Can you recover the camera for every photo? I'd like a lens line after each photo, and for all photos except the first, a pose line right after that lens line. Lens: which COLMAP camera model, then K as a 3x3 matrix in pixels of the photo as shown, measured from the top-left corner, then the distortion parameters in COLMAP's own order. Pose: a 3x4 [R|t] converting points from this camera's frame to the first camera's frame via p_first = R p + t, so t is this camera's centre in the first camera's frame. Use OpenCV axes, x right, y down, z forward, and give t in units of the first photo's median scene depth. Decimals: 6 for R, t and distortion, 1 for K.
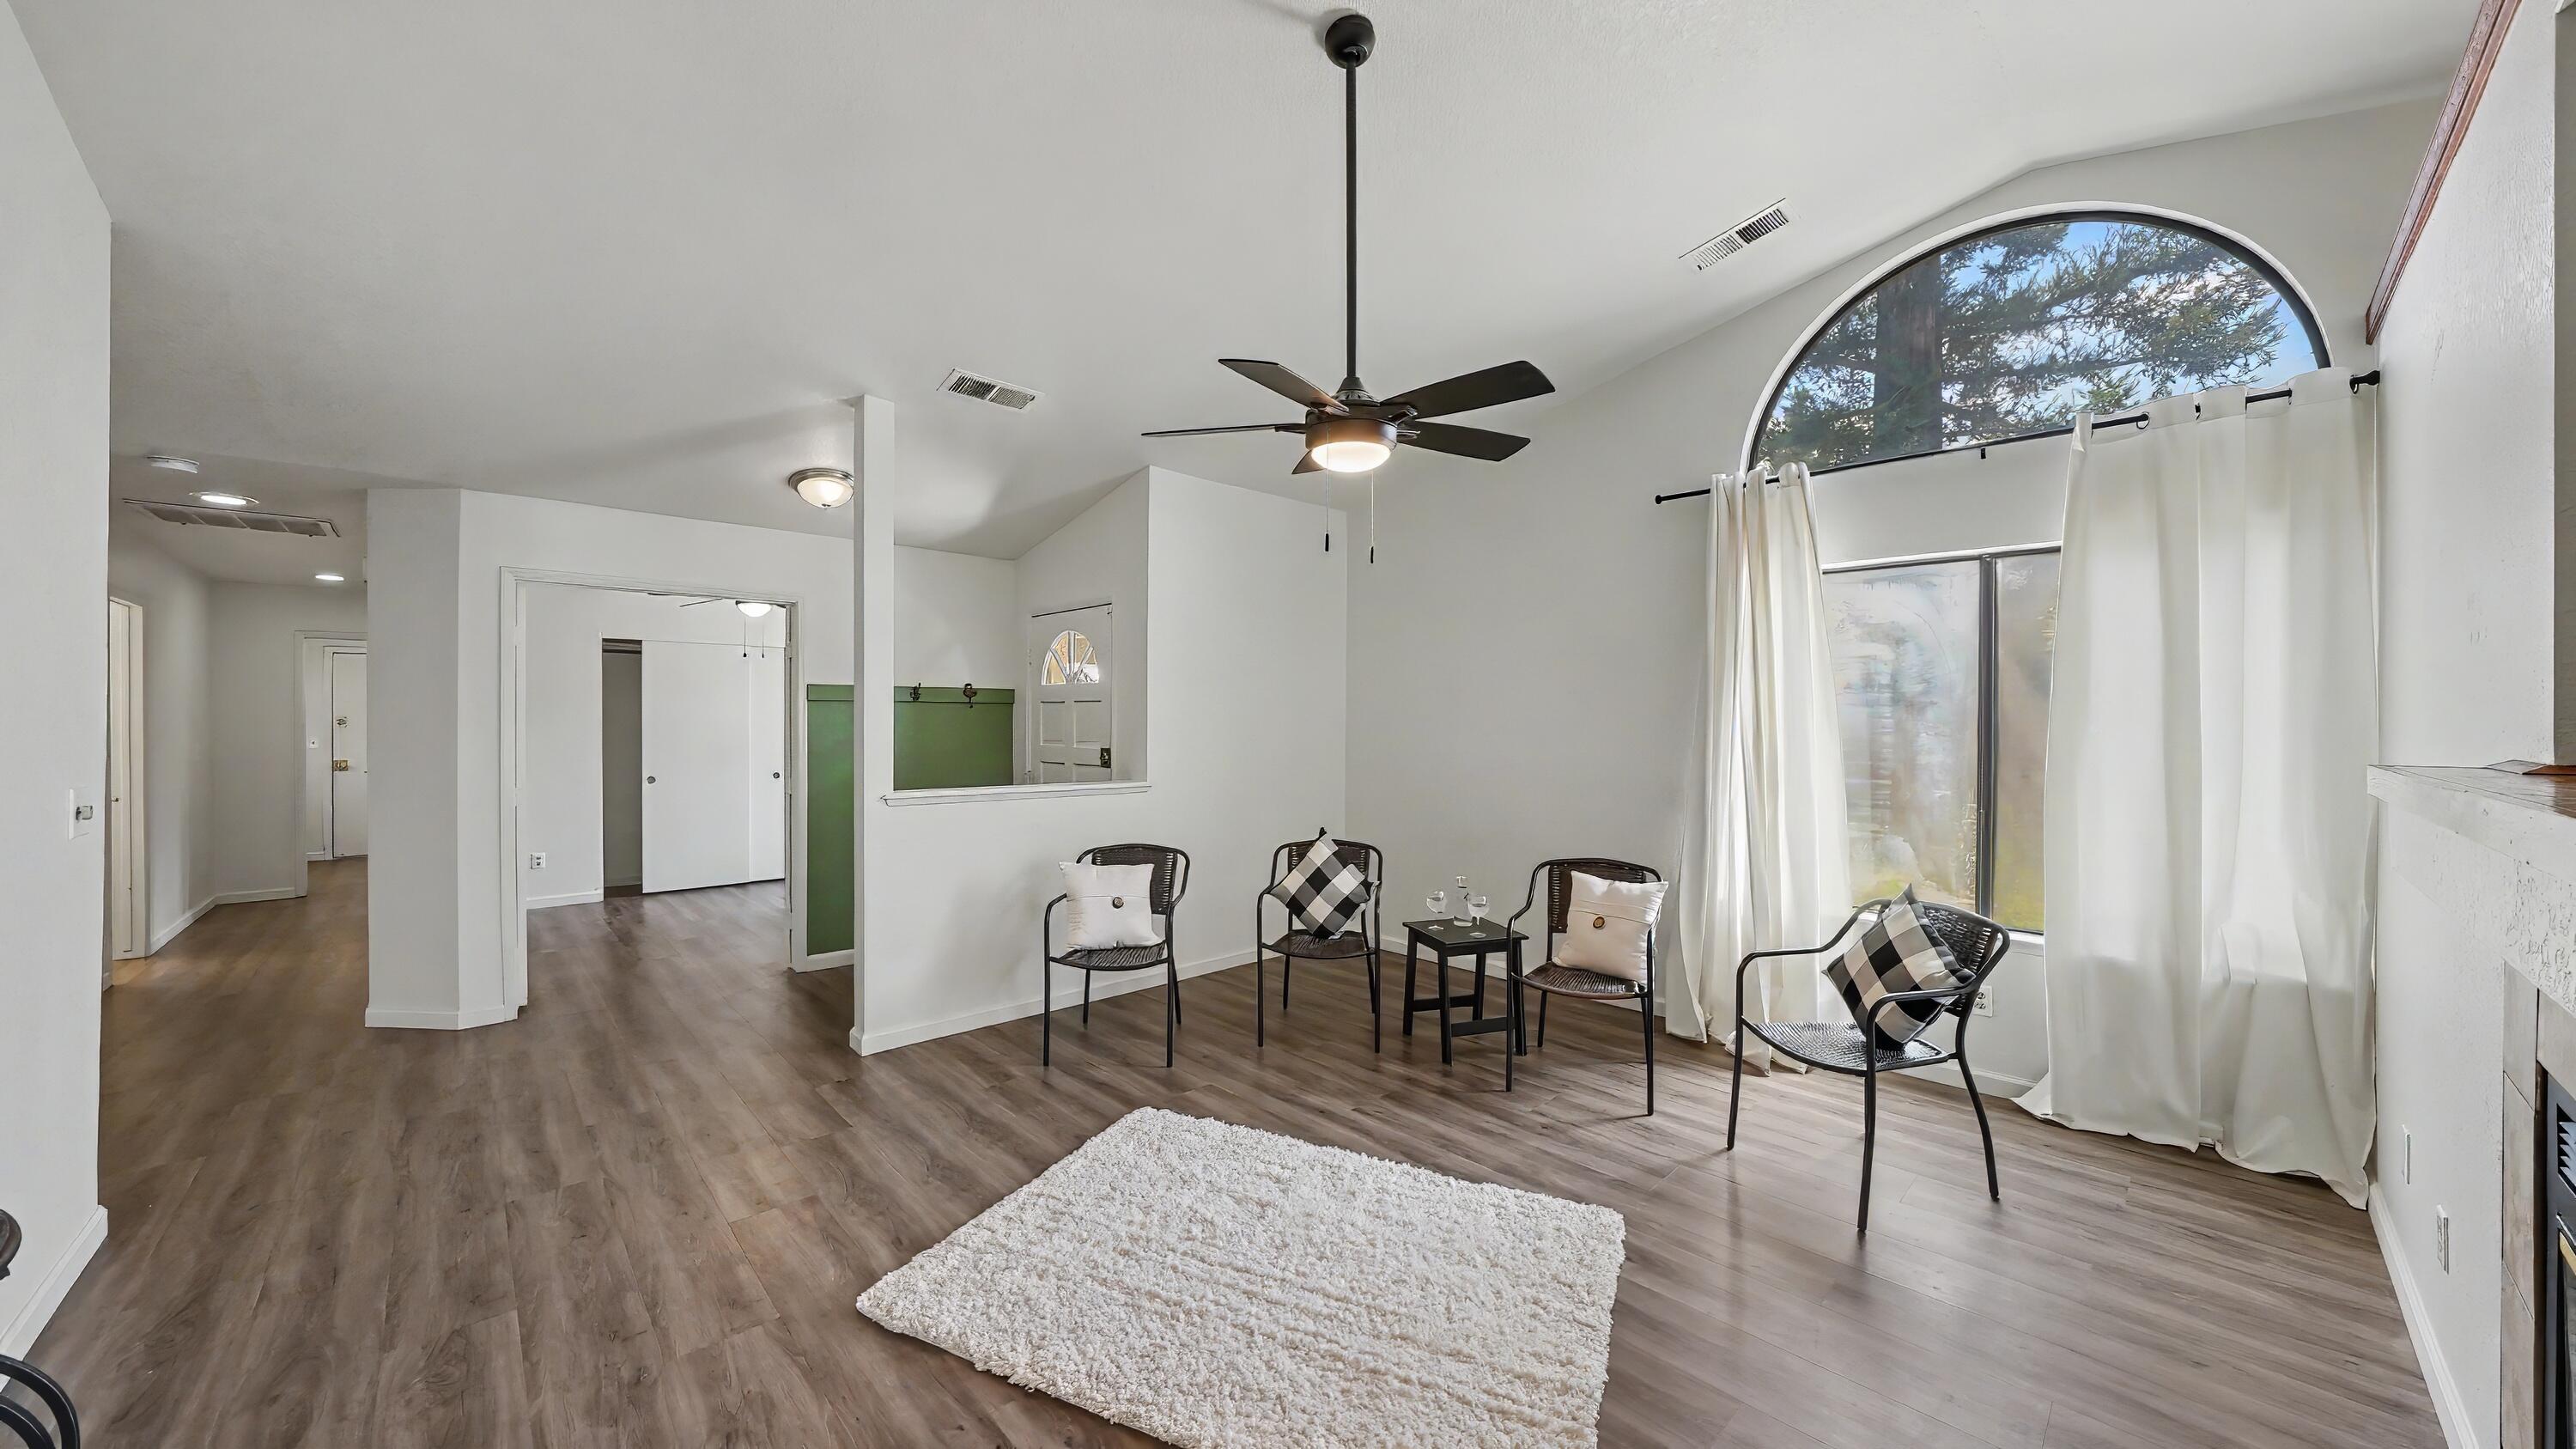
lens RADIAL K [[893.0, 0, 1295.5], [0, 893.0, 726.2], [0, 0, 1]] dist [-0.001000, -0.000003]
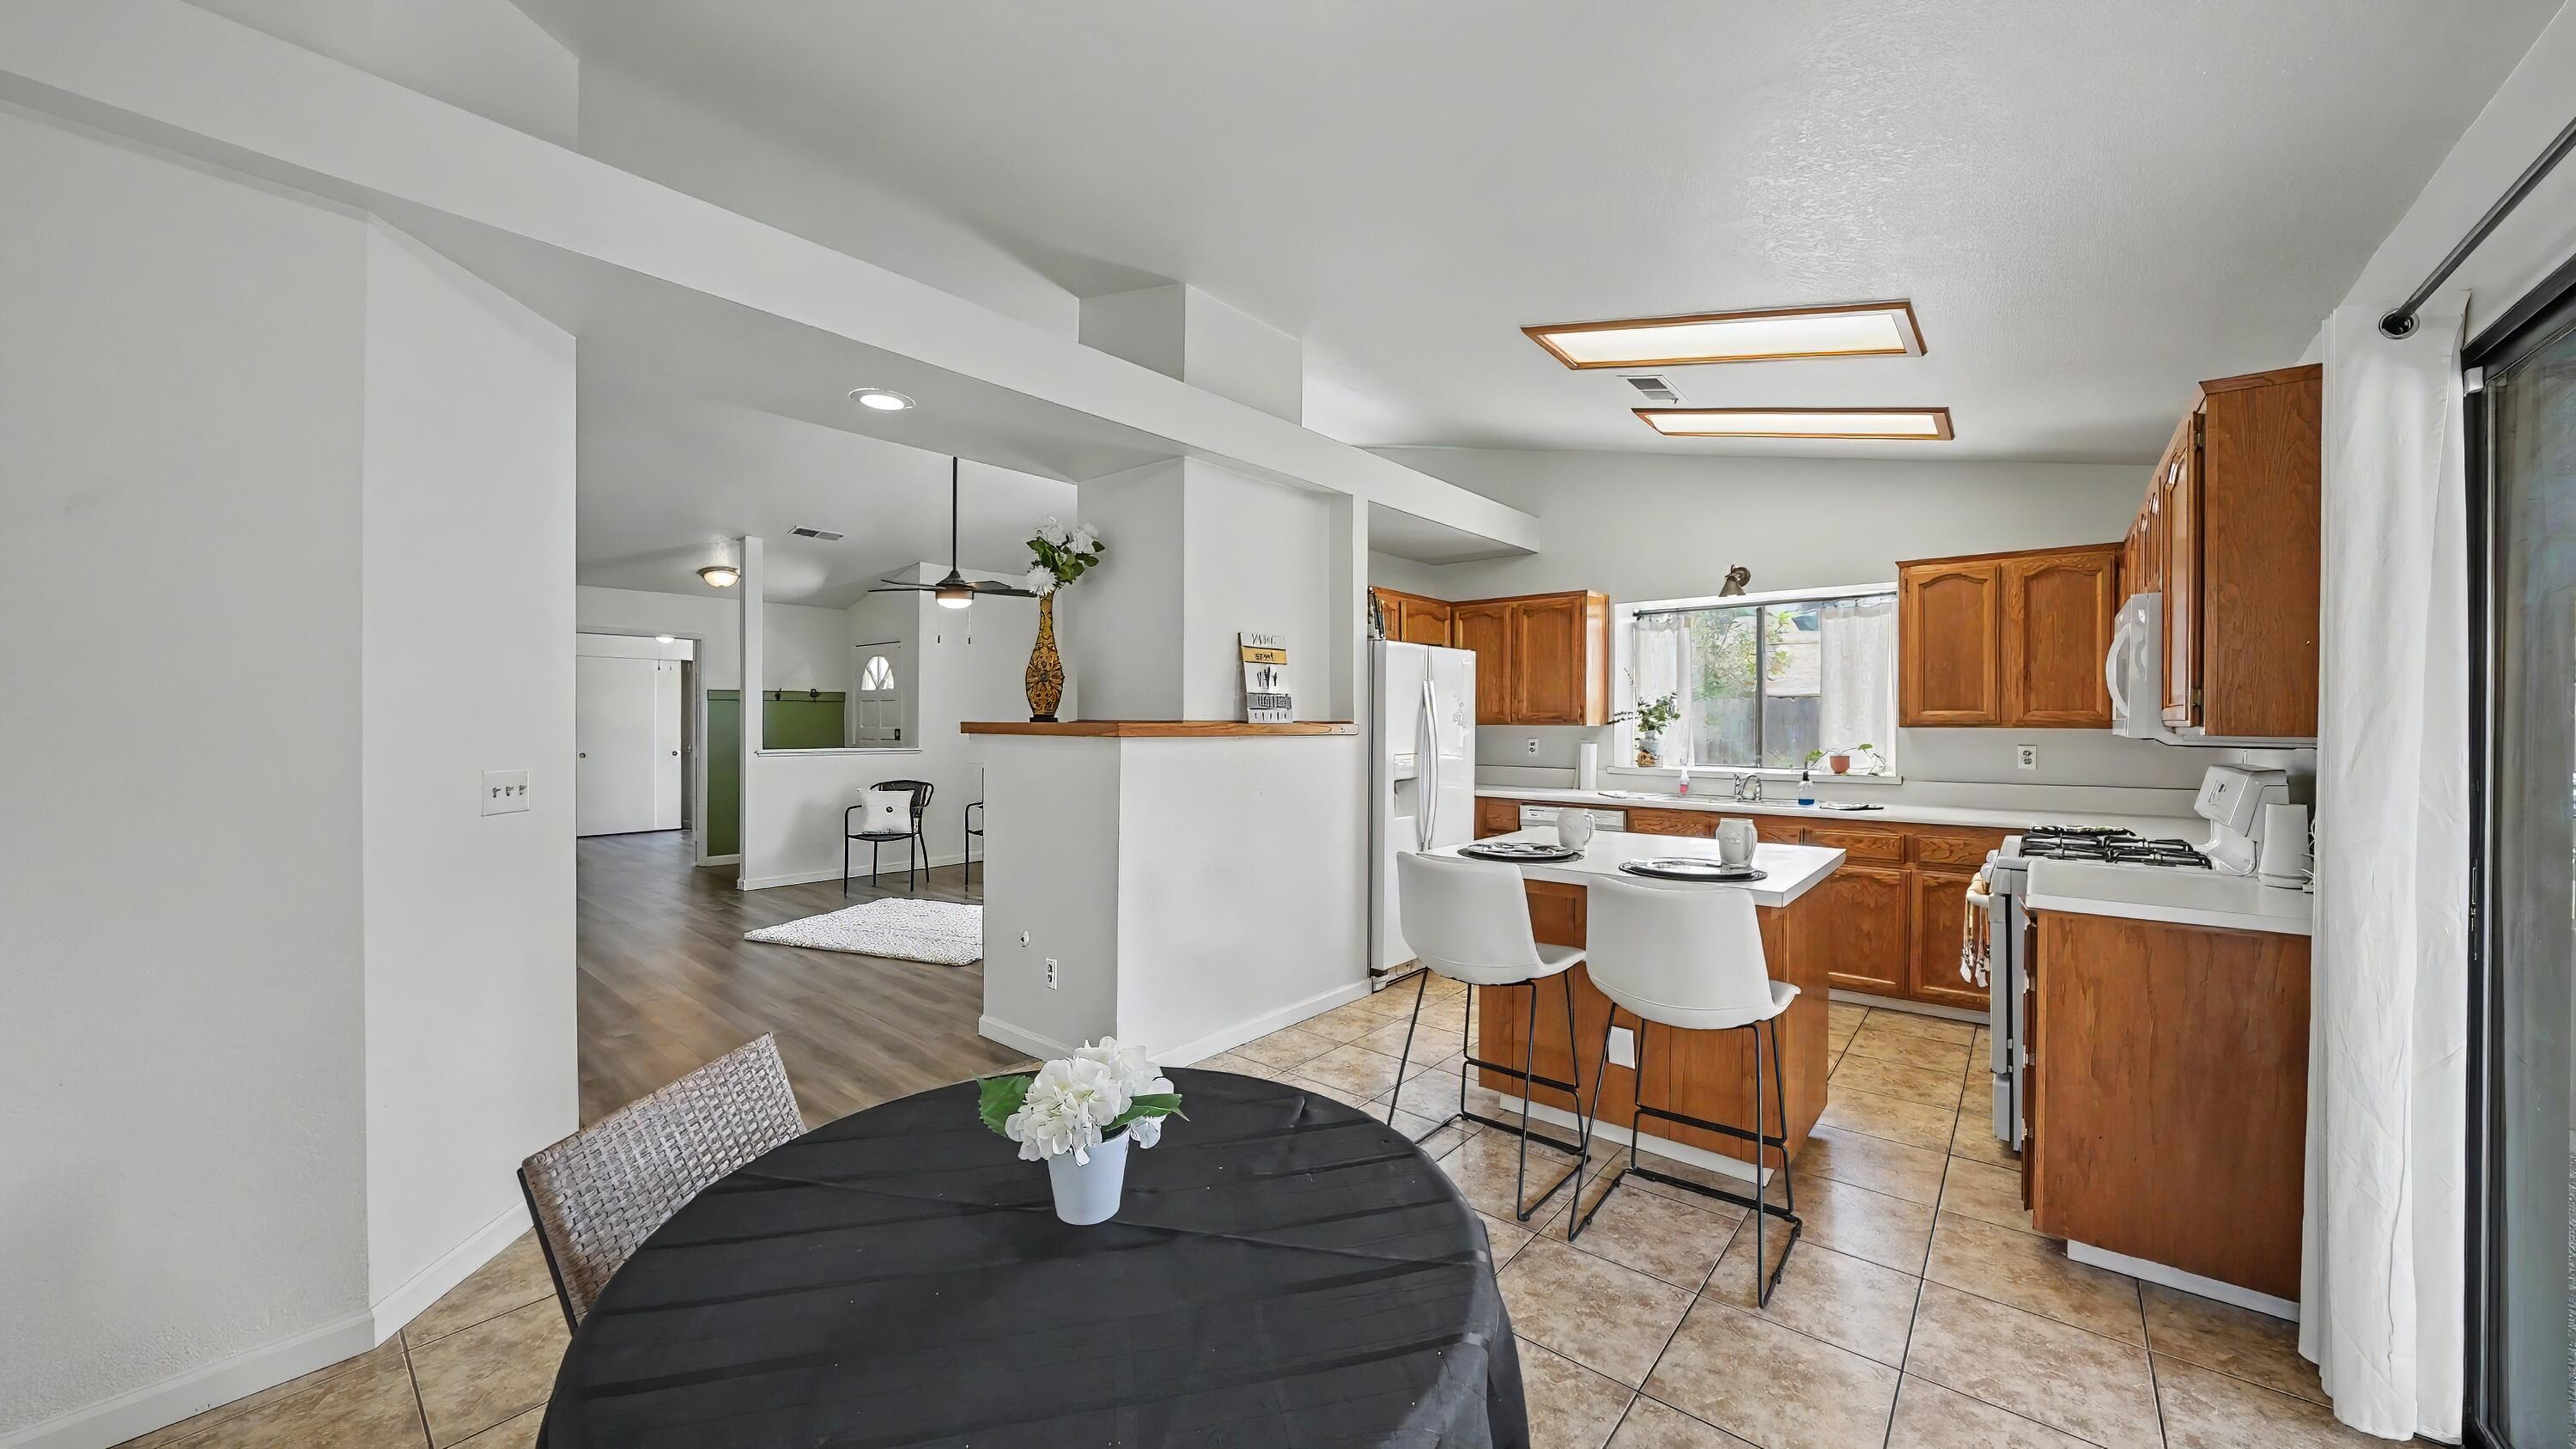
lens RADIAL K [[893.0, 0, 1279.2], [0, 893.0, 720.7], [0, 0, 1]] dist [-0.001000, -0.000003]
pose [[0.995660, -0.002036, 0.093042, 0.388590], [0.001896, 0.999997, 0.001585, 0.010834], [-0.093045, -0.001401, 0.995661, -0.823650]]
